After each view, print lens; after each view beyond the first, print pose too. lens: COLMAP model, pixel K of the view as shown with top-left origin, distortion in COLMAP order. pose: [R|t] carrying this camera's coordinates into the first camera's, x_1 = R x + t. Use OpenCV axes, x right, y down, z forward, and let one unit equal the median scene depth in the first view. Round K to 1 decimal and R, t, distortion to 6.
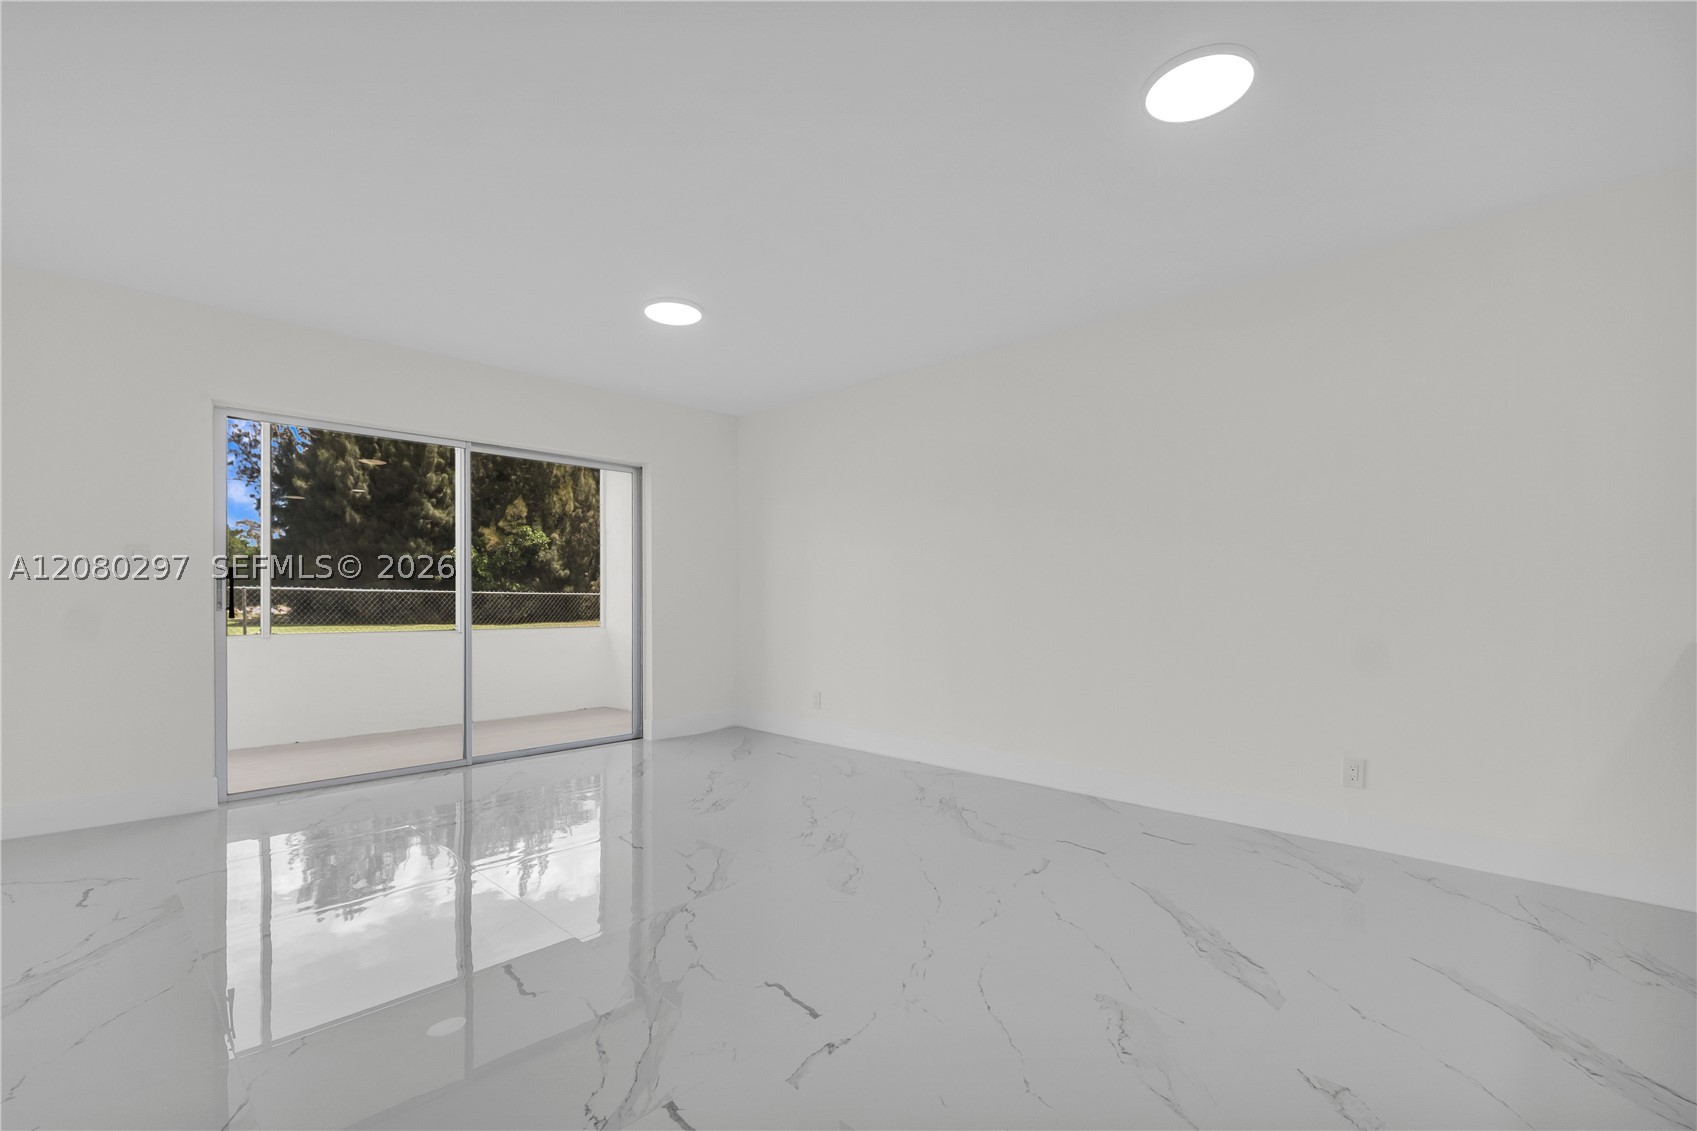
lens RADIAL K [[736.7, 0, 827.4], [0, 736.7, 599.4], [0, 0, 1]] dist [-0.001915, -0.000161]
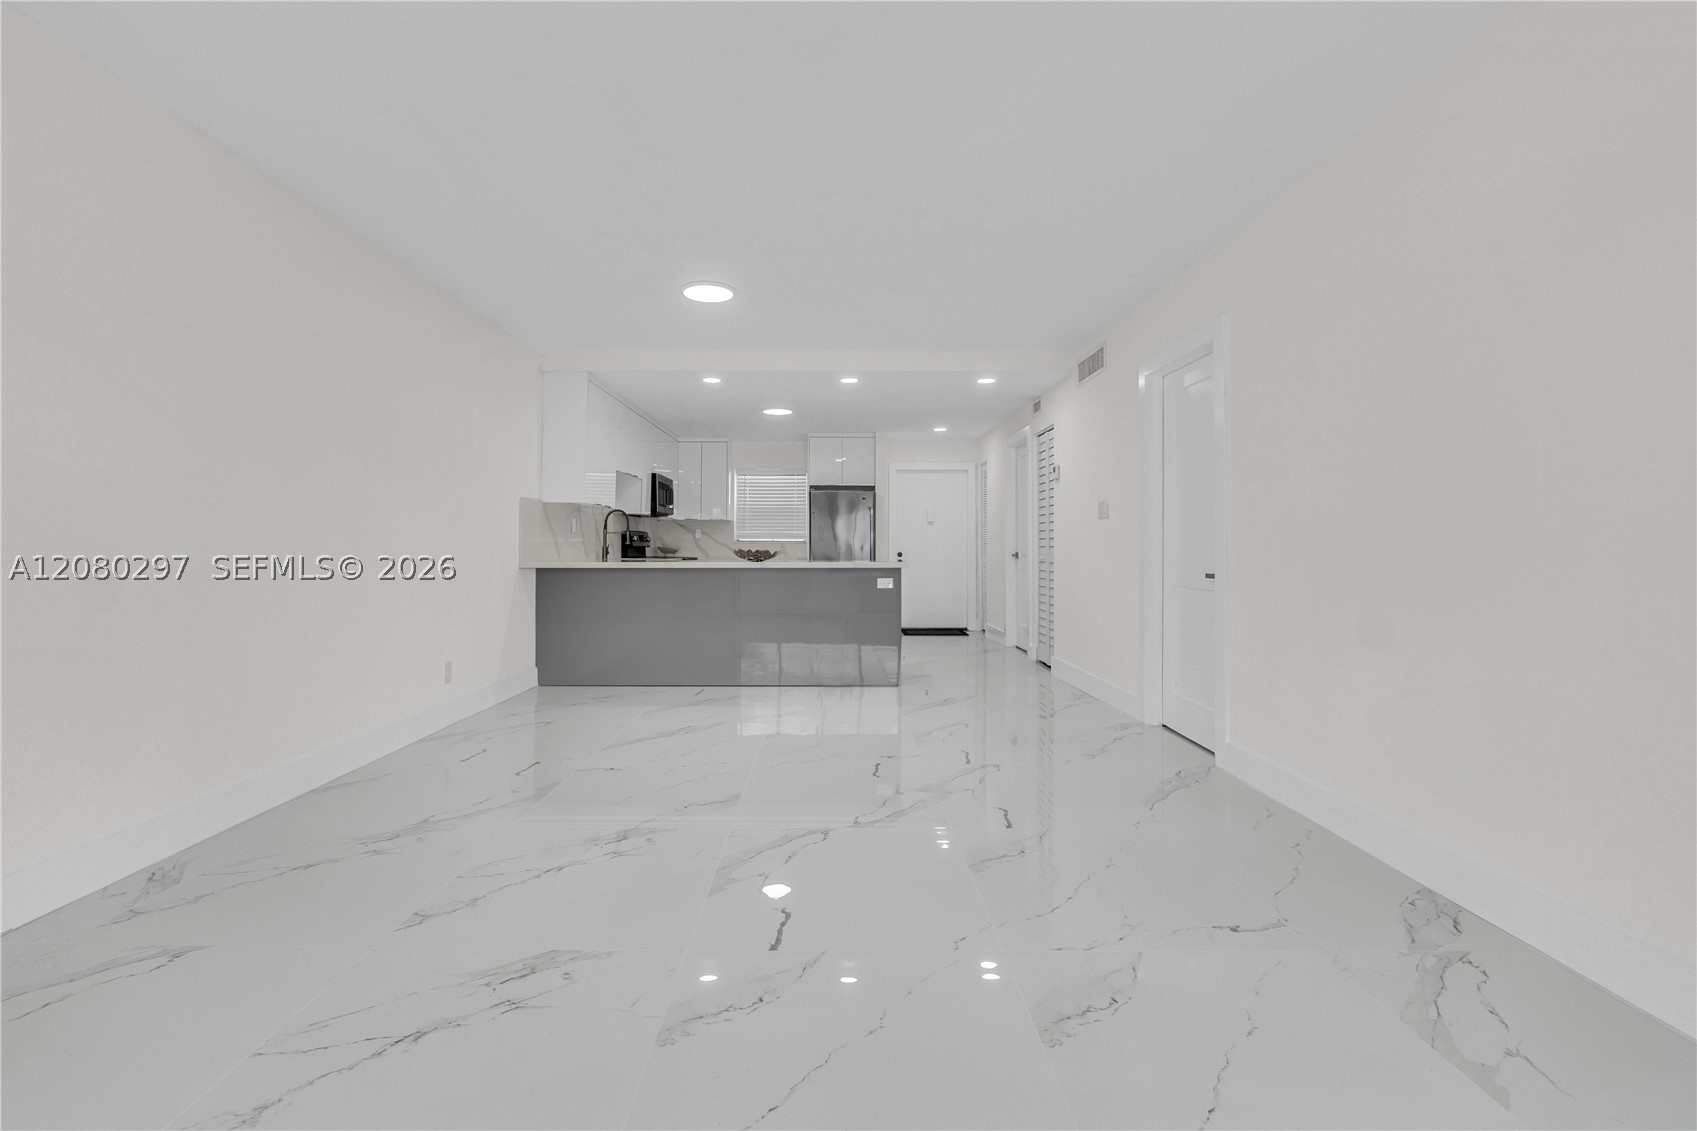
lens RADIAL K [[703.2, 0, 842.8], [0, 703.2, 541.8], [0, 0, 1]] dist [0.000819, 0.000036]
pose [[-0.709074, 0.005007, 0.705116, -0.053698], [-0.000306, 0.999973, -0.007409, 0.000022], [-0.705134, -0.005469, -0.709053, 0.101863]]
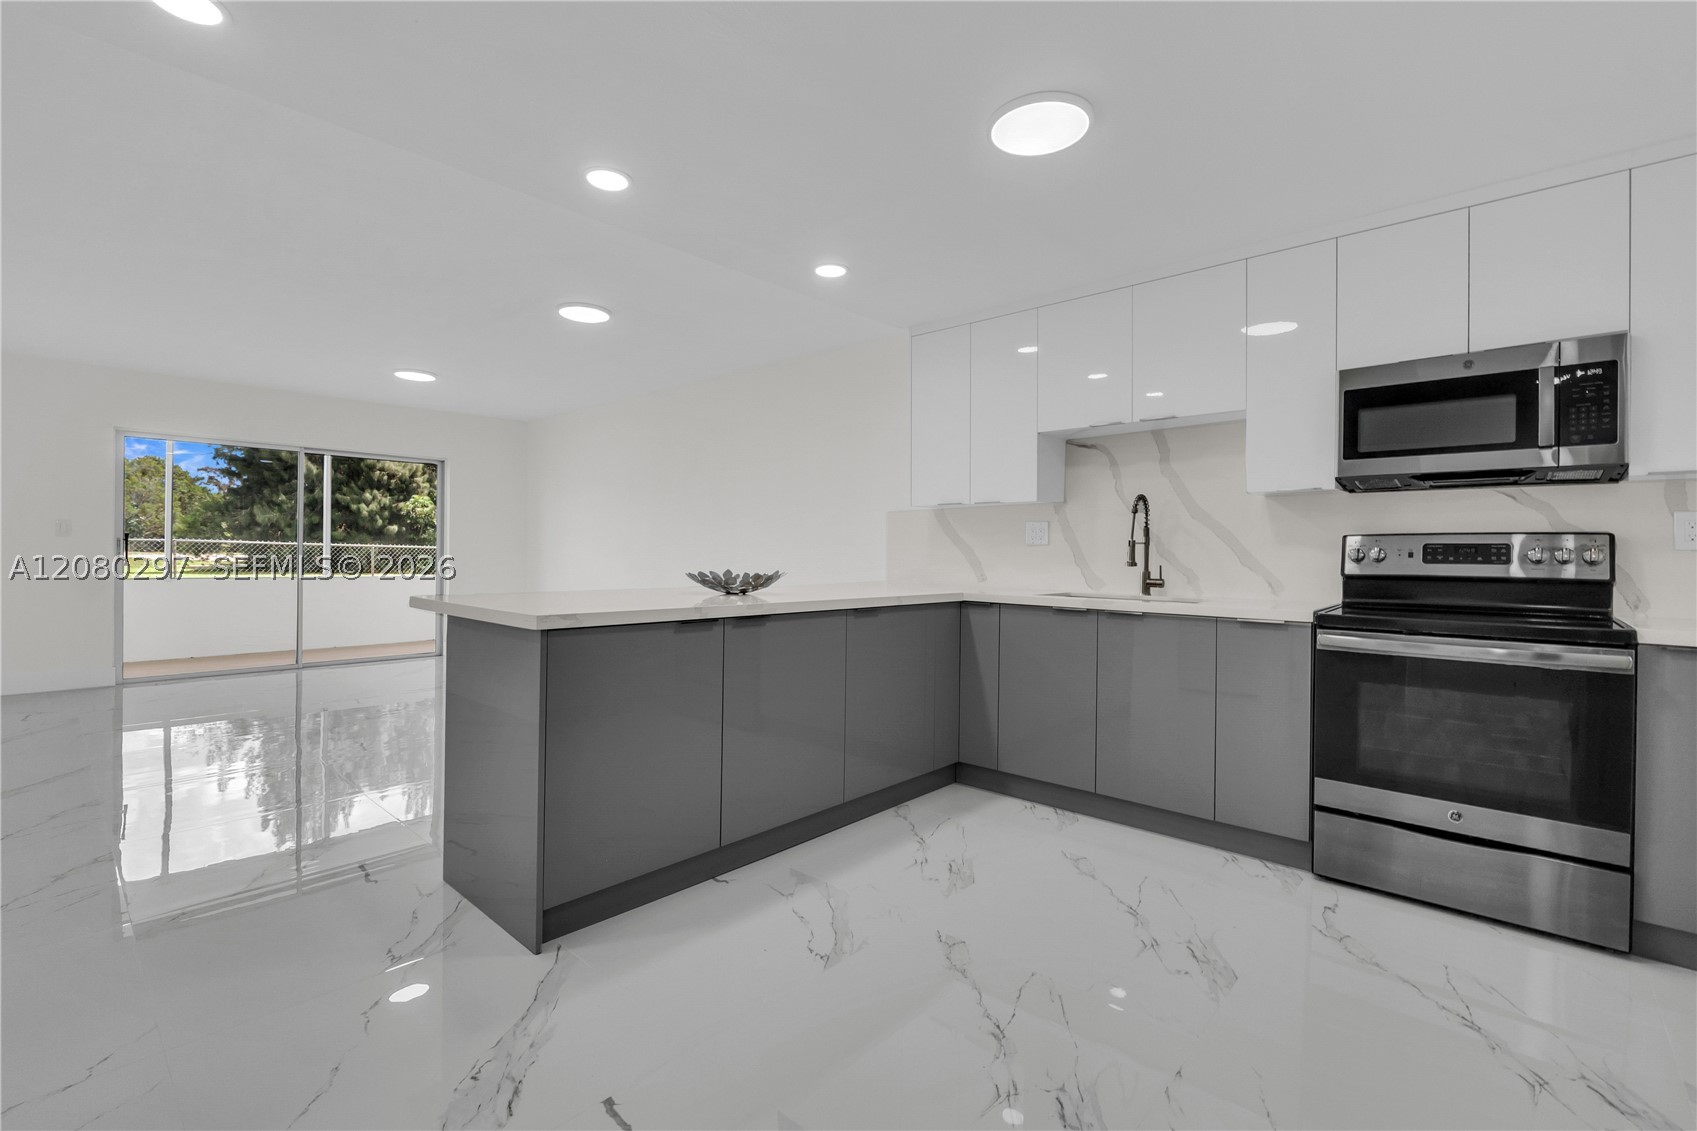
lens RADIAL K [[744.6, 0, 839.9], [0, 744.6, 556.9], [0, 0, 1]] dist [-0.008406, 0.000335]
pose [[0.999320, 0.012252, 0.034765, 0.056911], [-0.012382, 0.999917, 0.003522, -0.001482], [-0.034719, -0.003950, 0.999389, -0.054324]]
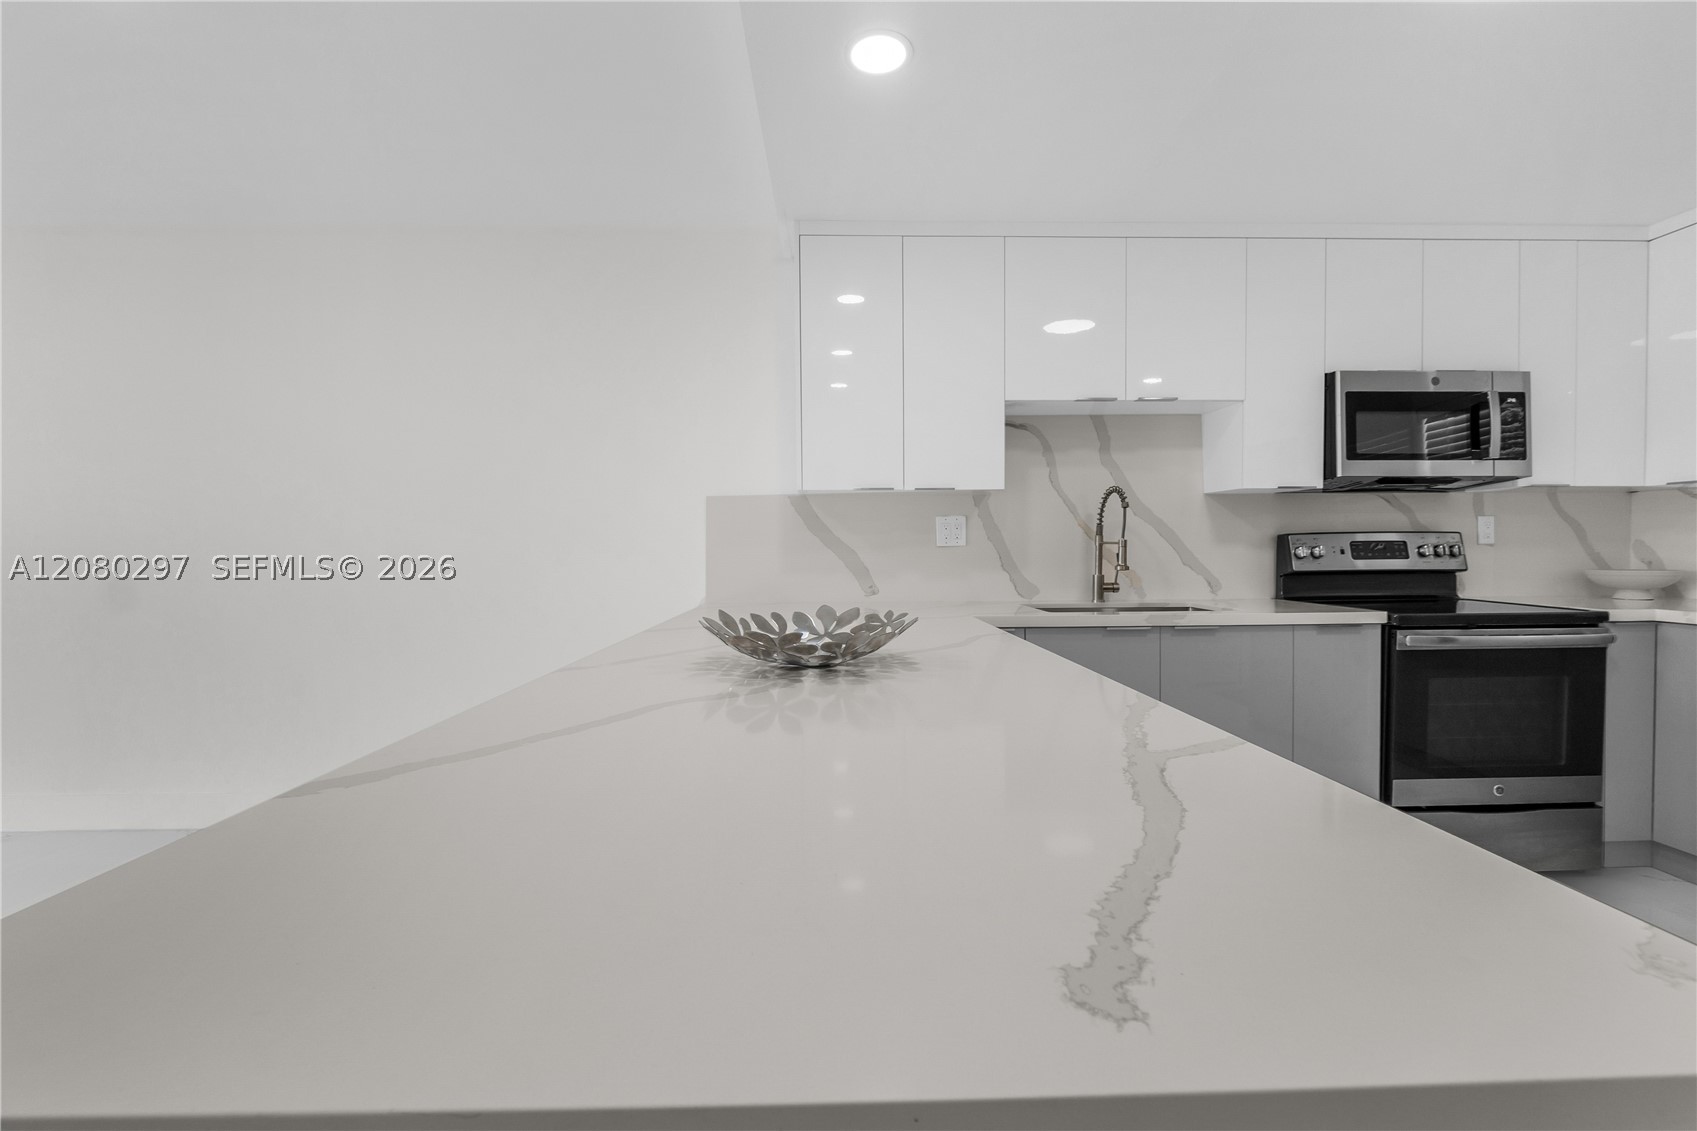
lens RADIAL K [[721.0, 0, 848.5], [0, 721.0, 565.5], [0, 0, 1]] dist [-0.001810, -0.000194]
pose [[0.692164, -0.020890, 0.721438, 0.025802], [0.007205, 0.999731, 0.022035, -0.002630], [-0.721704, -0.010053, 0.692128, -0.003354]]
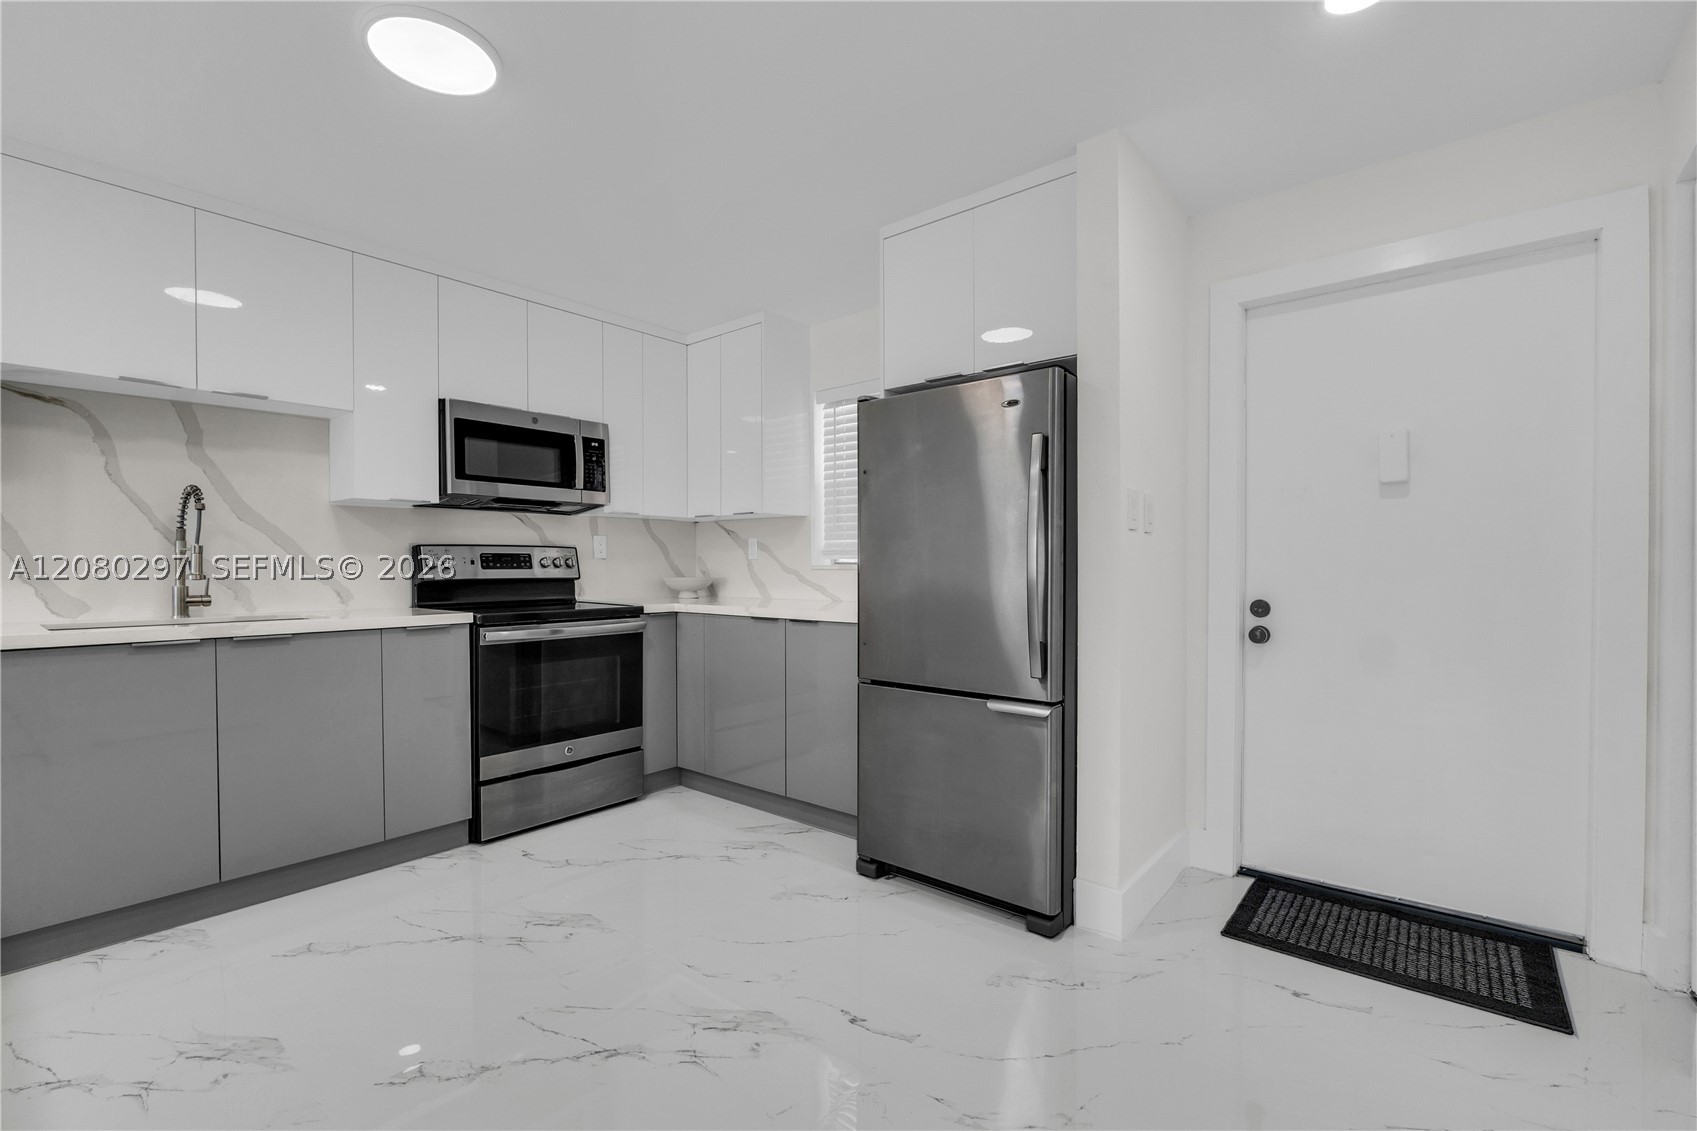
lens RADIAL K [[738.1, 0, 852.1], [0, 738.1, 571.2], [0, 0, 1]] dist [-0.003428, -0.000680]
pose [[-0.090783, -0.005289, 0.995857, 0.026390], [0.004690, 0.999973, 0.005739, -0.001372], [-0.995860, 0.005191, -0.090756, -0.023398]]
